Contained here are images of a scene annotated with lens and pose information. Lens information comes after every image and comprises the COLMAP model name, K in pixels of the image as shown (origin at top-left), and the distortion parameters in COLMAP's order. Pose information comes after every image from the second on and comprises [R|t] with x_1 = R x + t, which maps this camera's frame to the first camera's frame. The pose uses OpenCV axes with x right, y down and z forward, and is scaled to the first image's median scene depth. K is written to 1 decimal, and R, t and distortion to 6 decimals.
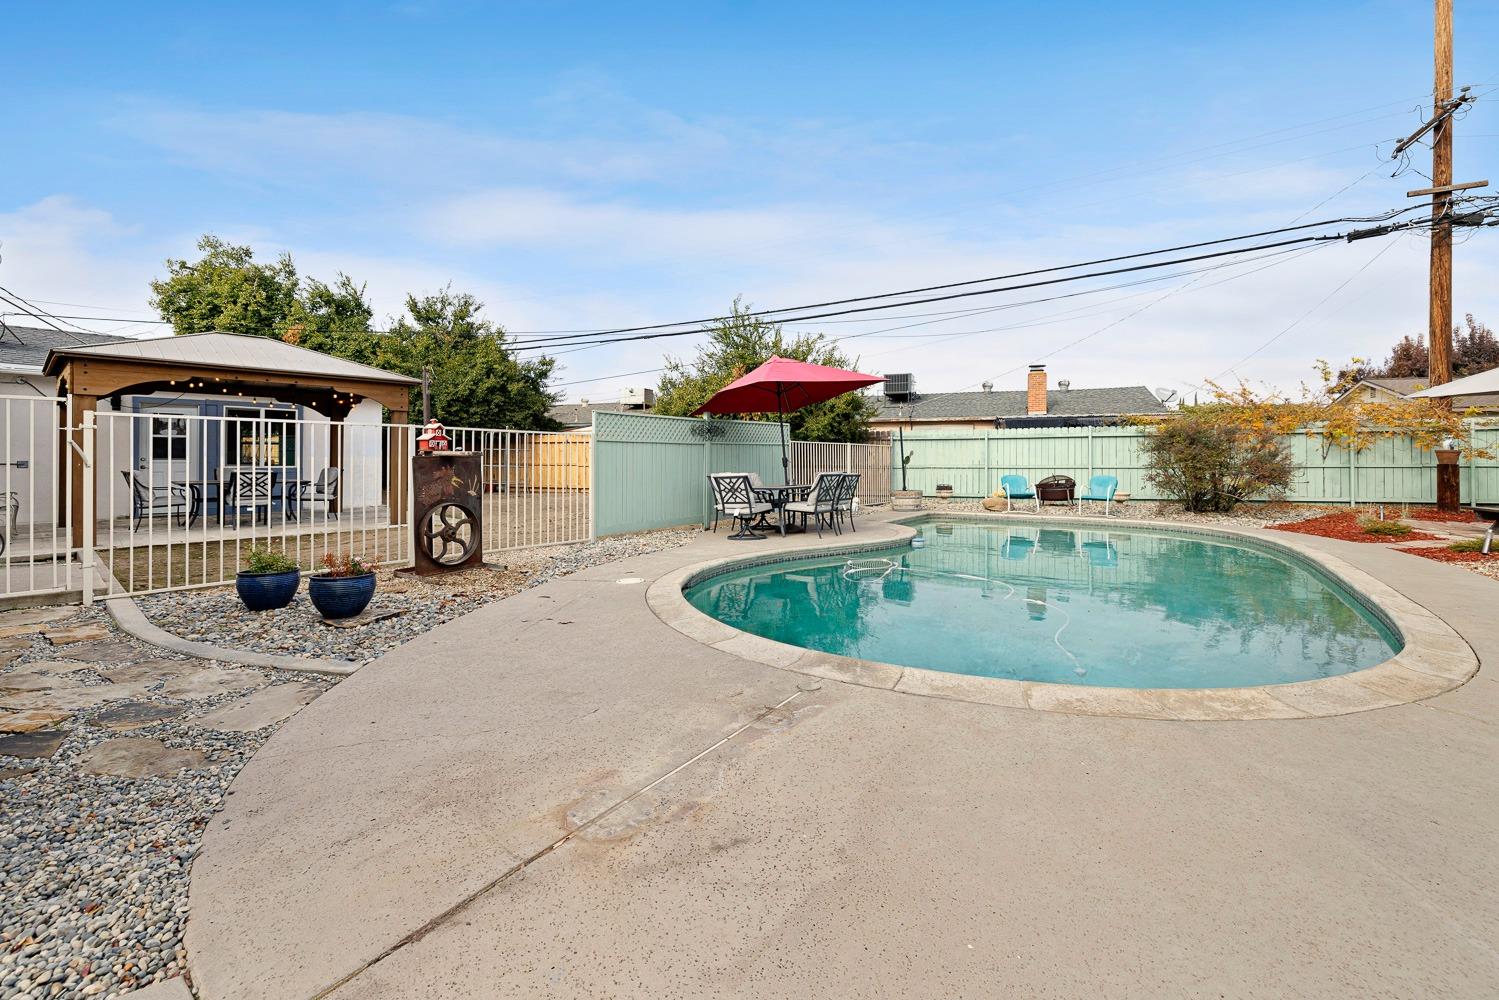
lens RADIAL K [[636.6, 0, 746.1], [0, 636.6, 449.9], [0, 0, 1]] dist [0.001972, -0.000085]
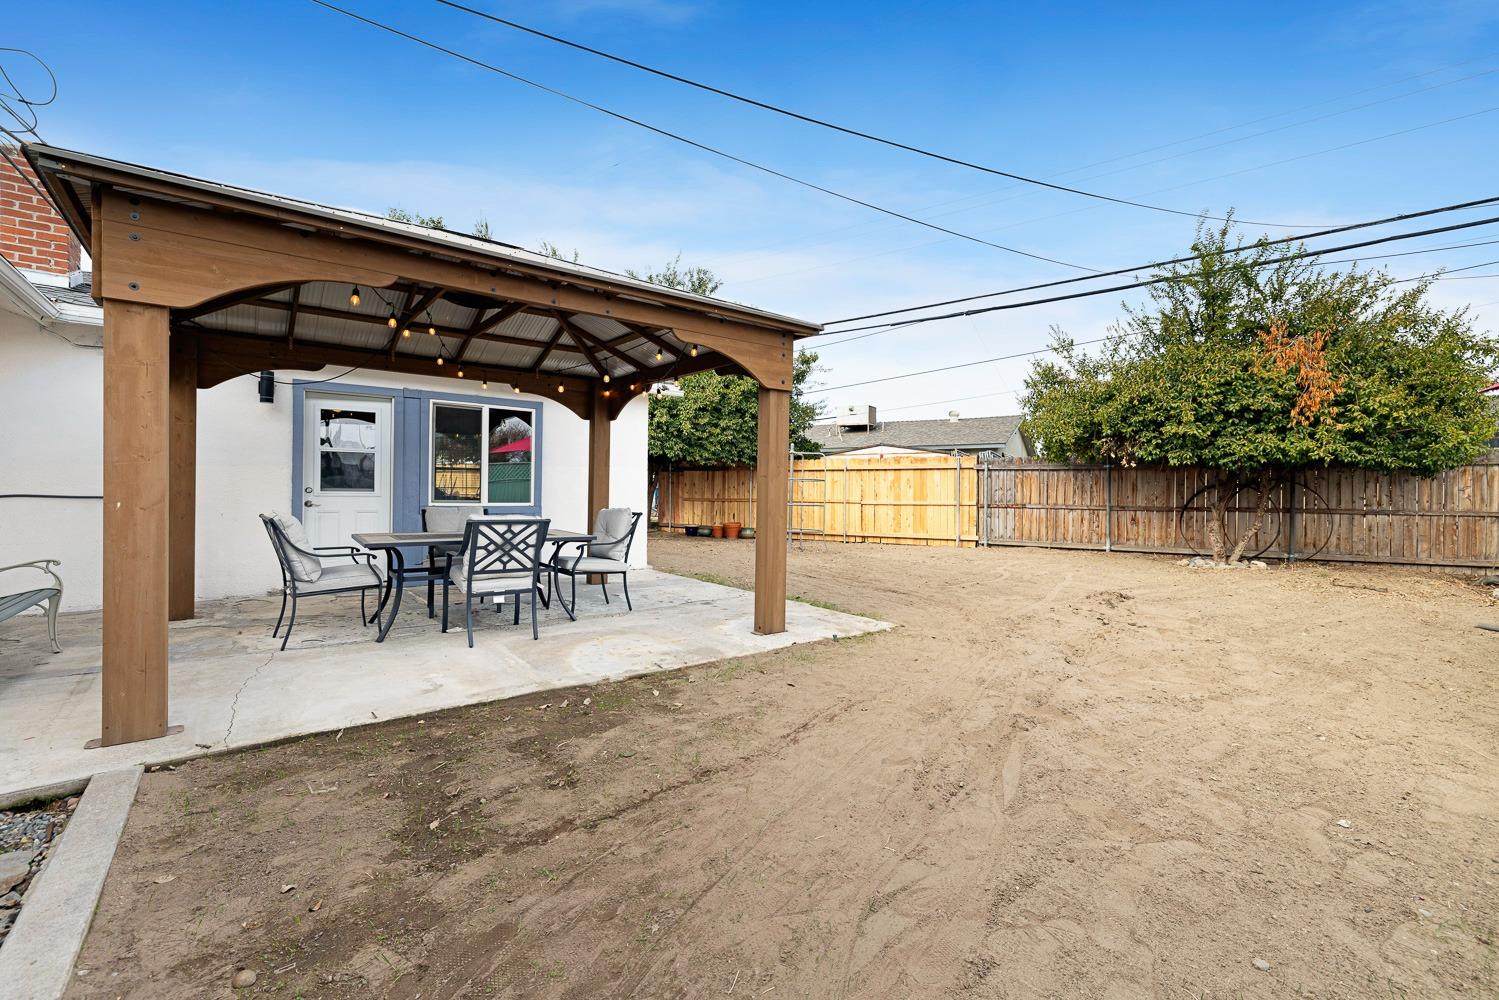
lens RADIAL K [[636.5, 0, 756.5], [0, 636.5, 490.1], [0, 0, 1]] dist [0.001125, 0.000051]
pose [[0.986938, 0.005819, -0.160998, -0.285715], [-0.004311, 0.999944, 0.009714, 0.004419], [0.161046, -0.008893, 0.986907, 0.314873]]
